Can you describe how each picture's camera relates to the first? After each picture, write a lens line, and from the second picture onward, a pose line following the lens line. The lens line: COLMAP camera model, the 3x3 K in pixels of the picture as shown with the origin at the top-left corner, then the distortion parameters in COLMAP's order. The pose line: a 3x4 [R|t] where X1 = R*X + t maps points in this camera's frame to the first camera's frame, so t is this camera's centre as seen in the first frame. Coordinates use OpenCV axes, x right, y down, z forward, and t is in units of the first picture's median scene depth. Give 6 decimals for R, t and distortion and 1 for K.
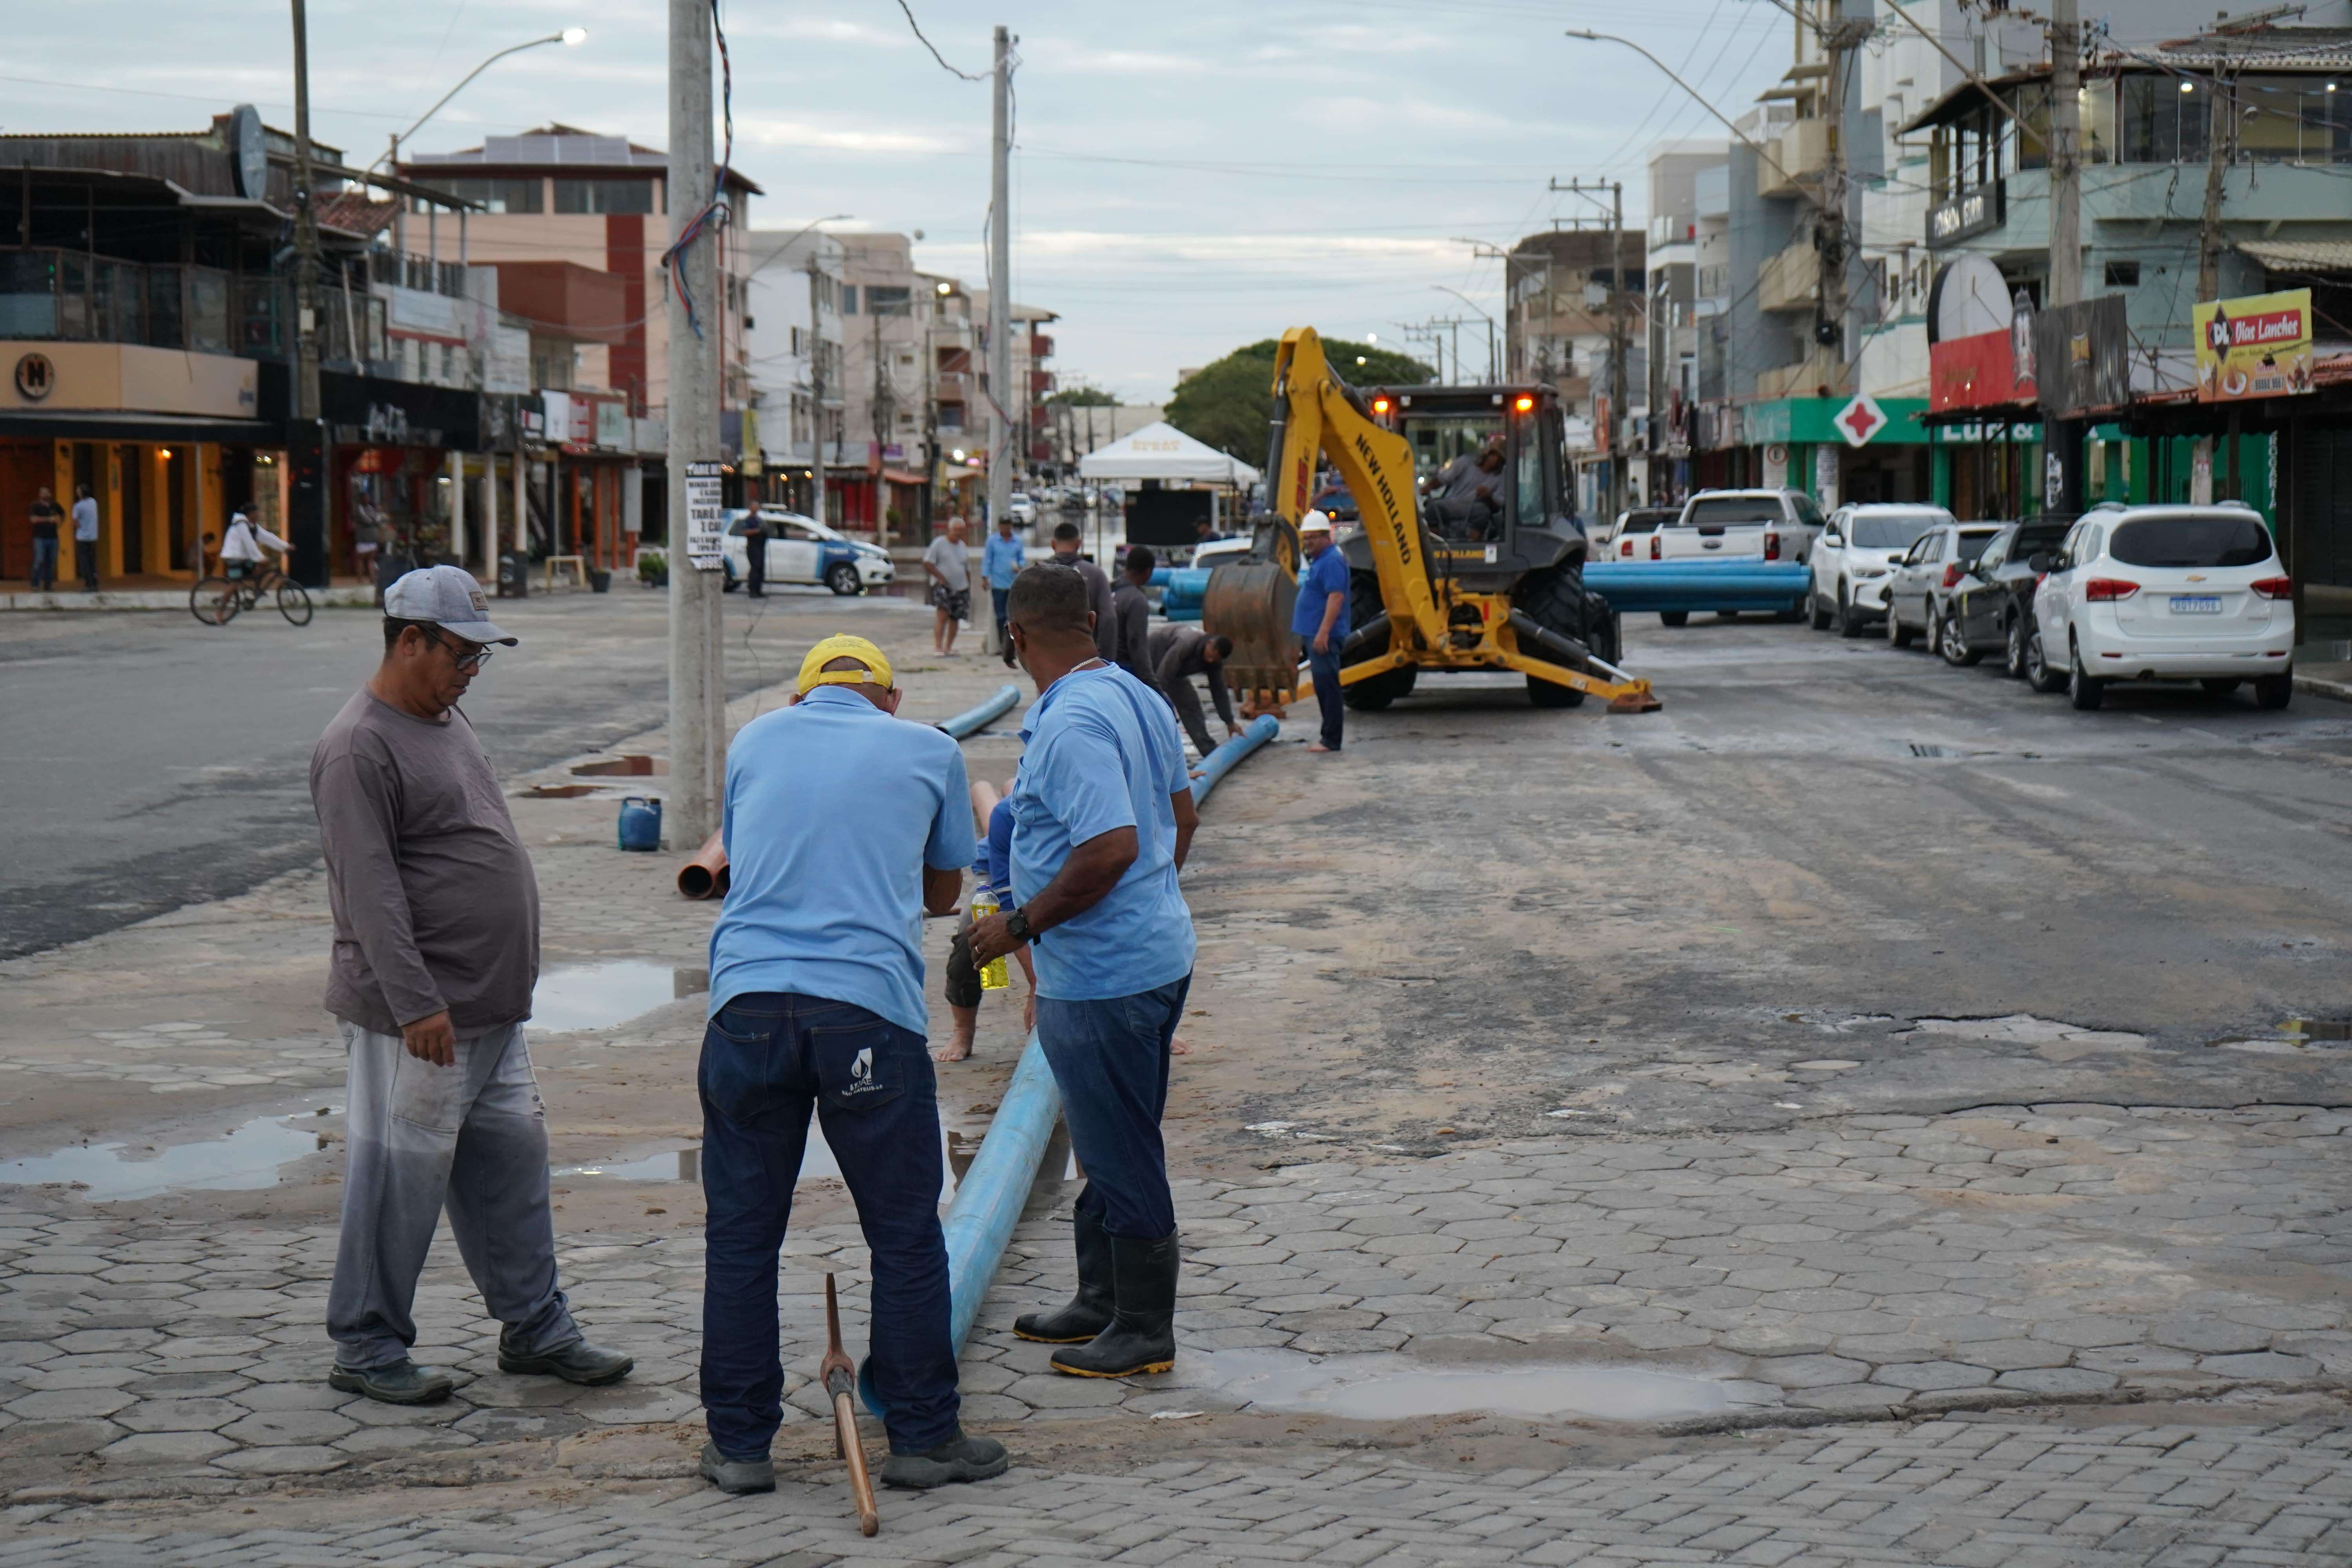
lens RADIAL K [[4010.1, 0, 1176.0], [0, 4010.1, 784.0], [0, 0, 1]] dist [-0.009346, 0.075765]
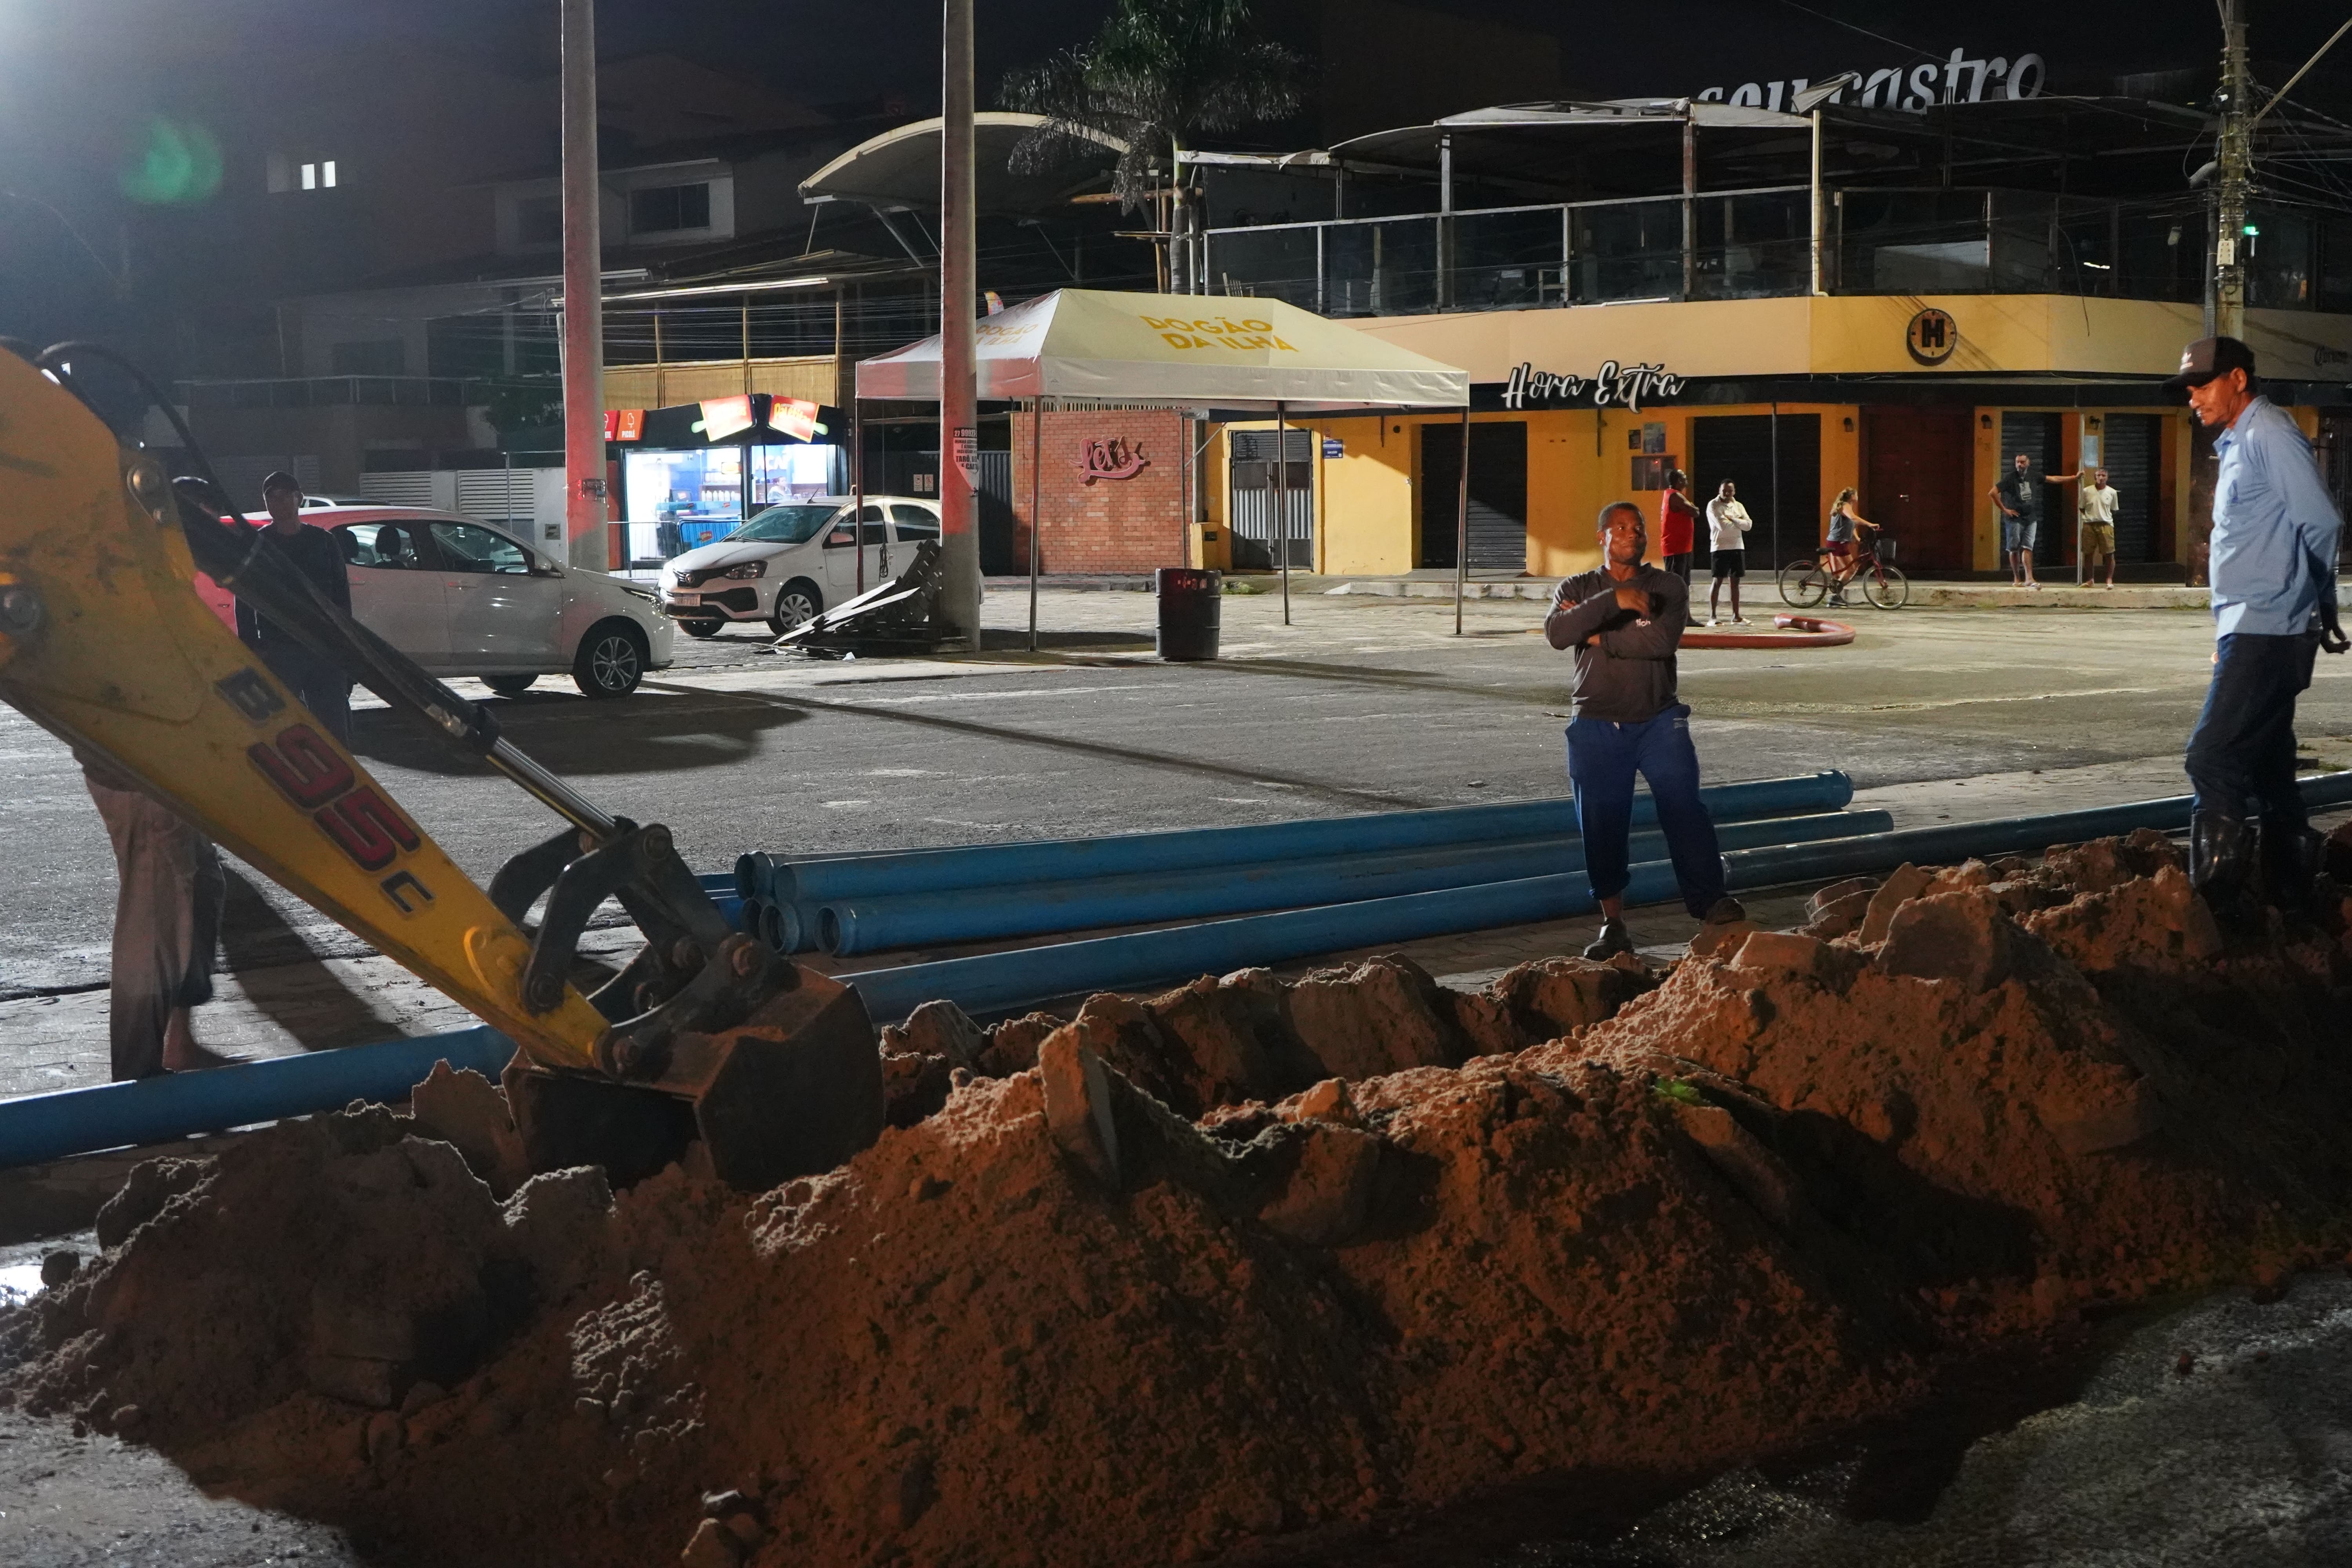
lens RADIAL K [[3181.0, 0, 1146.1], [0, 3181.0, 778.3], [0, 0, 1]] dist [-0.023088, 0.061315]
pose [[0.696227, 0.061569, -0.715176, 0.094909], [-0.046572, 0.998090, 0.040587, -0.025979], [0.716309, 0.005049, 0.697765, 0.399776]]
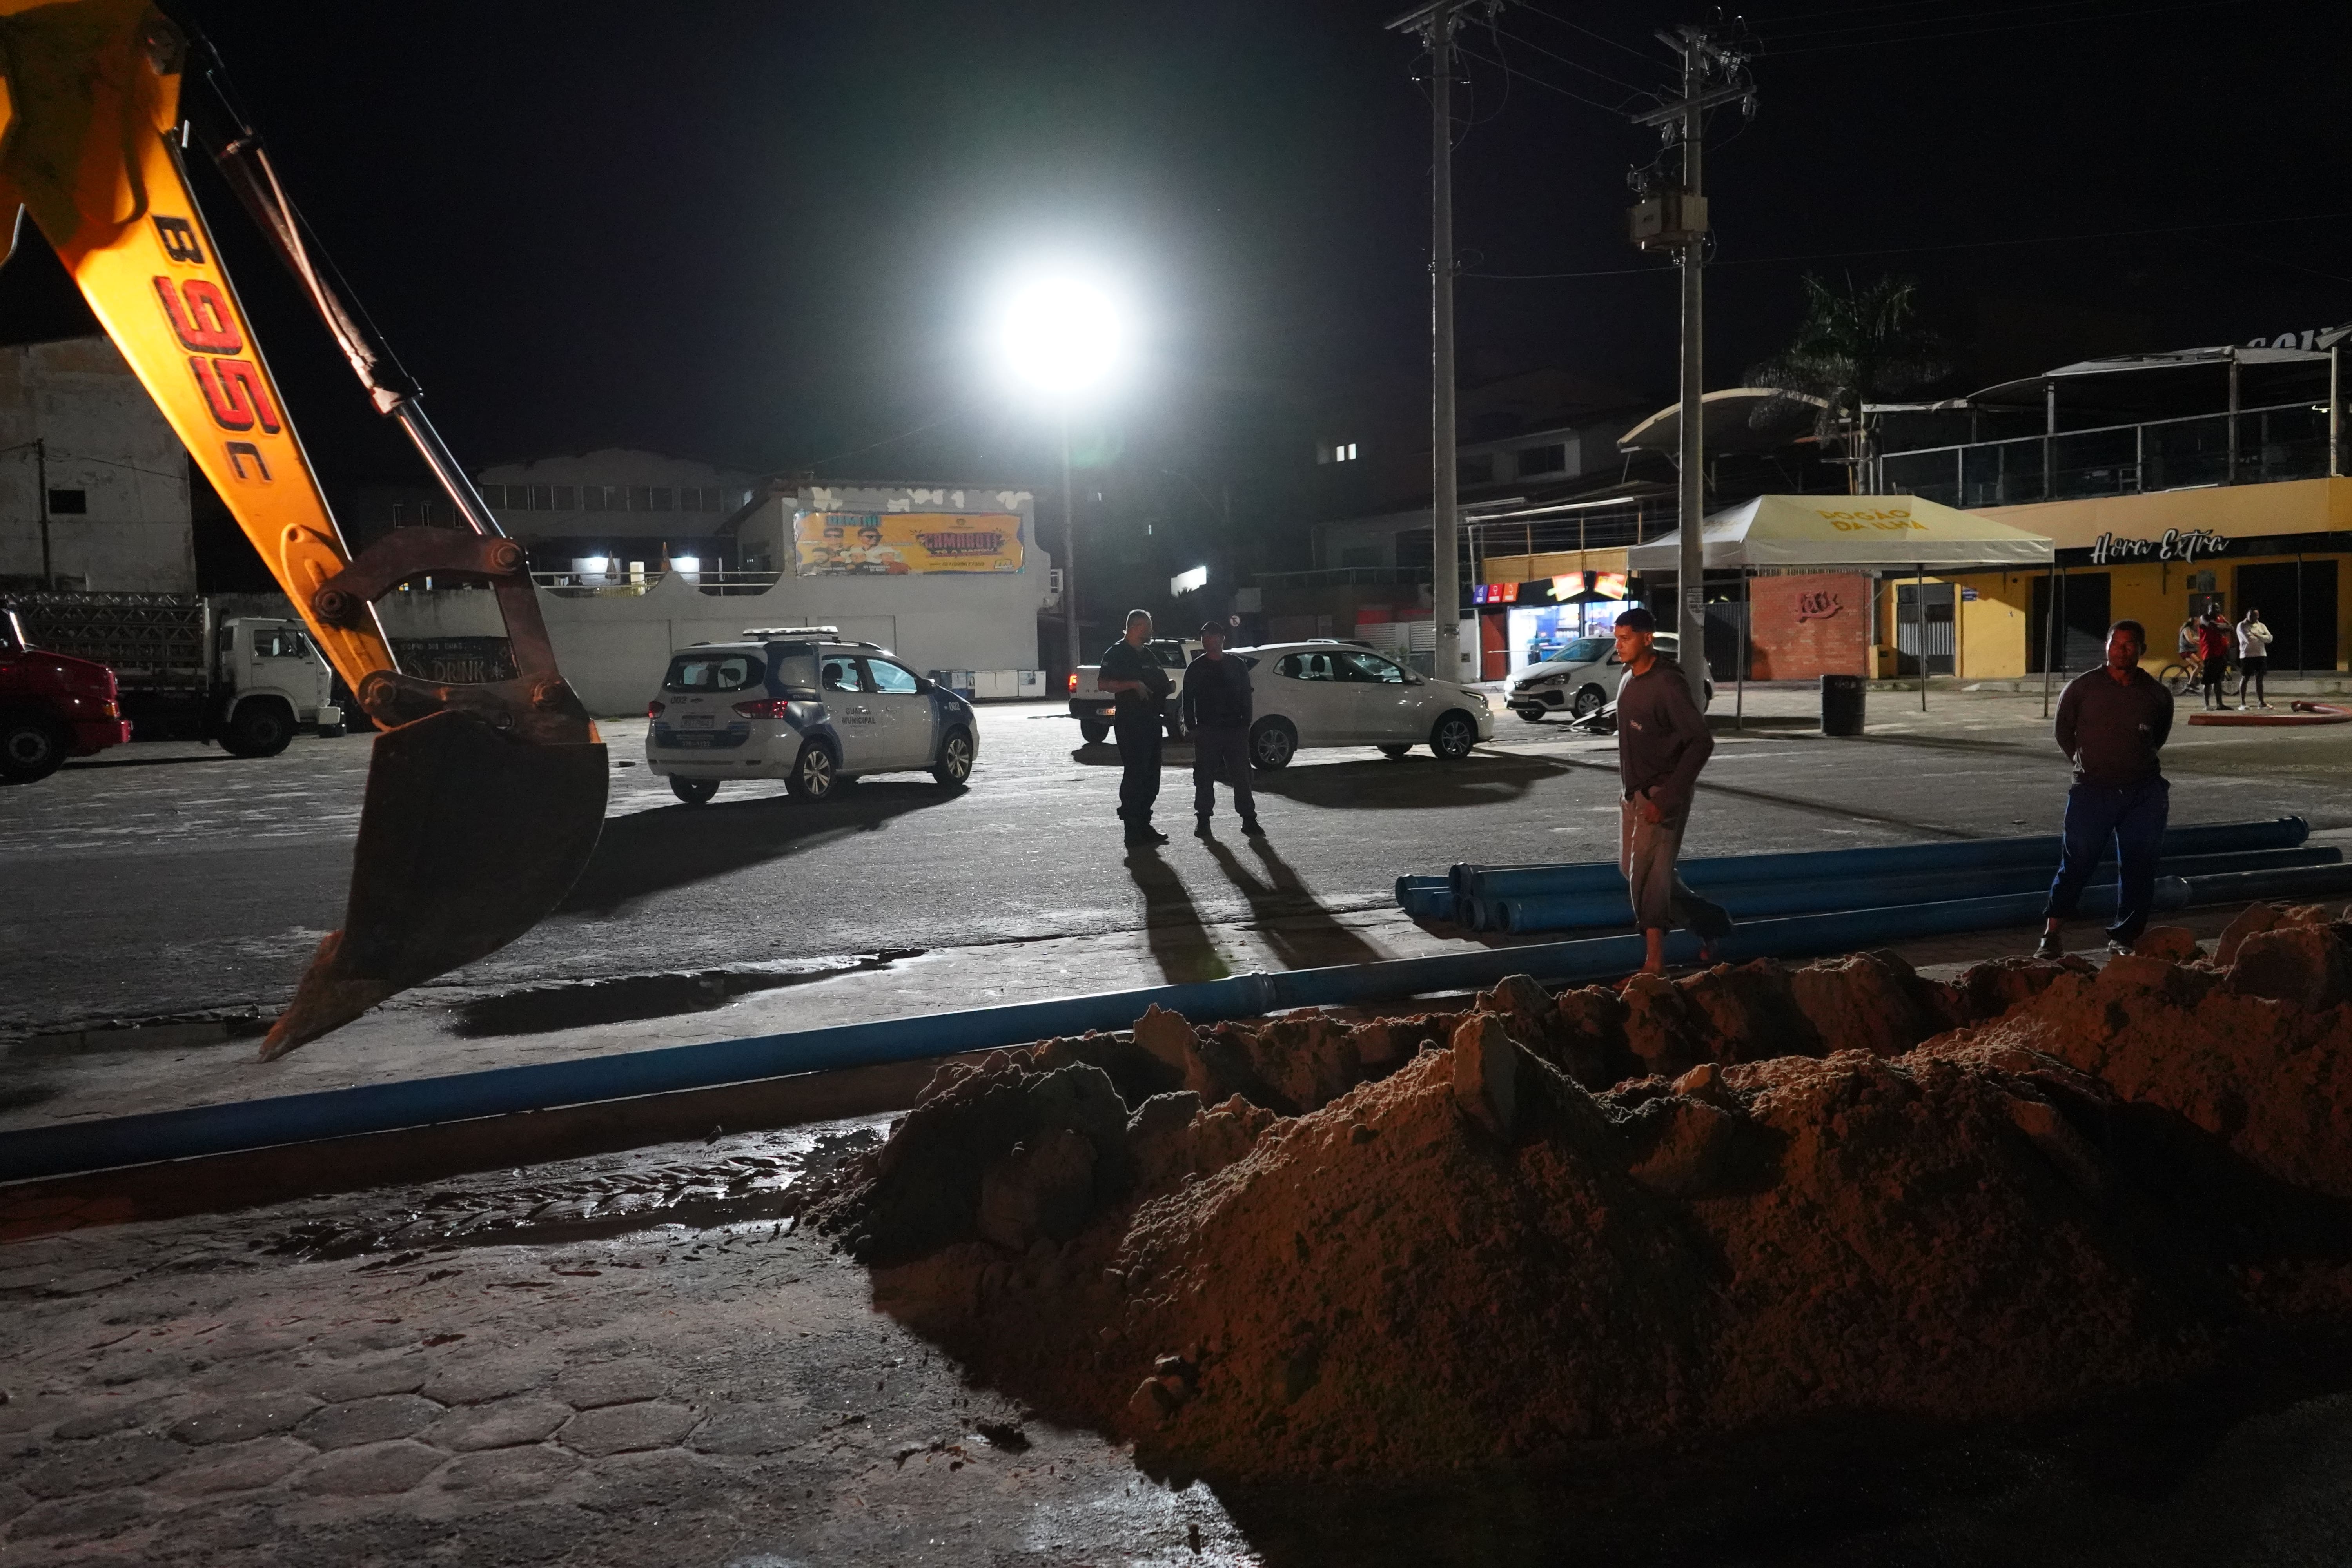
lens RADIAL K [[1892.1, 0, 1160.1], [0, 1892.1, 778.5], [0, 0, 1]] dist [-0.010979, 0.007826]
pose [[0.399988, 0.054942, -0.914872, 0.089359], [-0.039949, 0.998298, 0.042486, -0.026726], [0.915649, 0.019554, 0.401502, 0.420975]]
